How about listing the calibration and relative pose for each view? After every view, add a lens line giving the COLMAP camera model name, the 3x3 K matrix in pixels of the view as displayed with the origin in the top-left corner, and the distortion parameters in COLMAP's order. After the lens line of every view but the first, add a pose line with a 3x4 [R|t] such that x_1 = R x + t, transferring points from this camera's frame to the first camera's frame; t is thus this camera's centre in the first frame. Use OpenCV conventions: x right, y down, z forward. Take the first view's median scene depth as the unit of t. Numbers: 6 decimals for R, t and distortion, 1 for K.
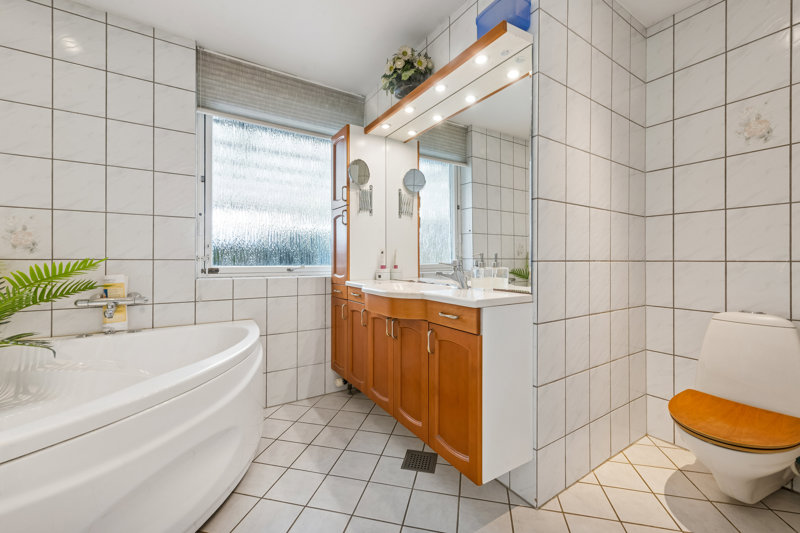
lens RADIAL K [[324.8, 0, 400.8], [0, 324.8, 262.5], [0, 0, 1]] dist [-0.003116, -0.001086]
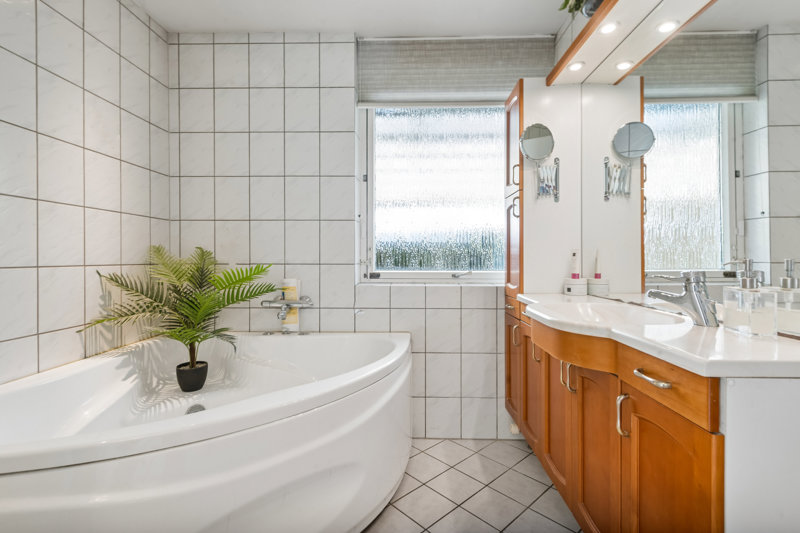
lens RADIAL K [[379.8, 0, 399.6], [0, 379.8, 260.4], [0, 0, 1]] dist [0.010333, -0.004388]
pose [[0.830093, 0.001799, -0.557621, 0.085225], [-0.003481, 0.999992, -0.001955, -0.015726], [0.557614, 0.003564, 0.830093, 0.135959]]
